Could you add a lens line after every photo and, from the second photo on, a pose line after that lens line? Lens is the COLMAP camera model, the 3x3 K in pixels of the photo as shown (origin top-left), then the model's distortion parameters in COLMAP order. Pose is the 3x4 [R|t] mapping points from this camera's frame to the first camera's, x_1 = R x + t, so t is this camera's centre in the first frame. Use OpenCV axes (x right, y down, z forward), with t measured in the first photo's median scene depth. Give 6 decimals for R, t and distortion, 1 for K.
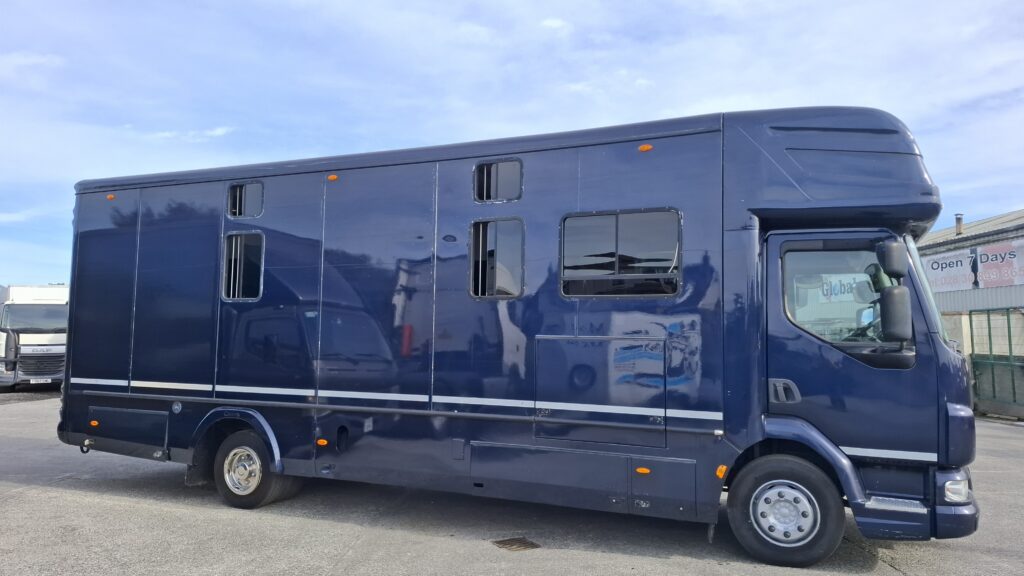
lens RADIAL K [[721.8, 0, 444.3], [0, 721.8, 297.9], [0, 0, 1]] dist [0.072039, -0.077485]
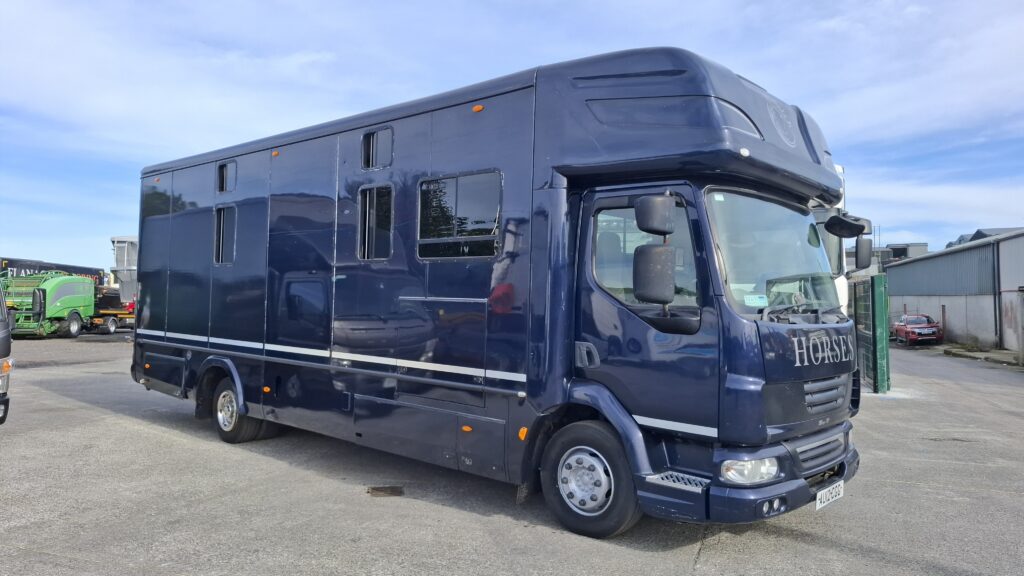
lens RADIAL K [[721.8, 0, 480.2], [0, 721.8, 296.0], [0, 0, 1]] dist [0.072039, -0.077485]
pose [[0.942381, 0.010121, -0.334388, 0.644333], [0.003941, 0.999137, 0.041349, 0.009278], [0.334518, -0.040284, 0.941528, 0.058961]]
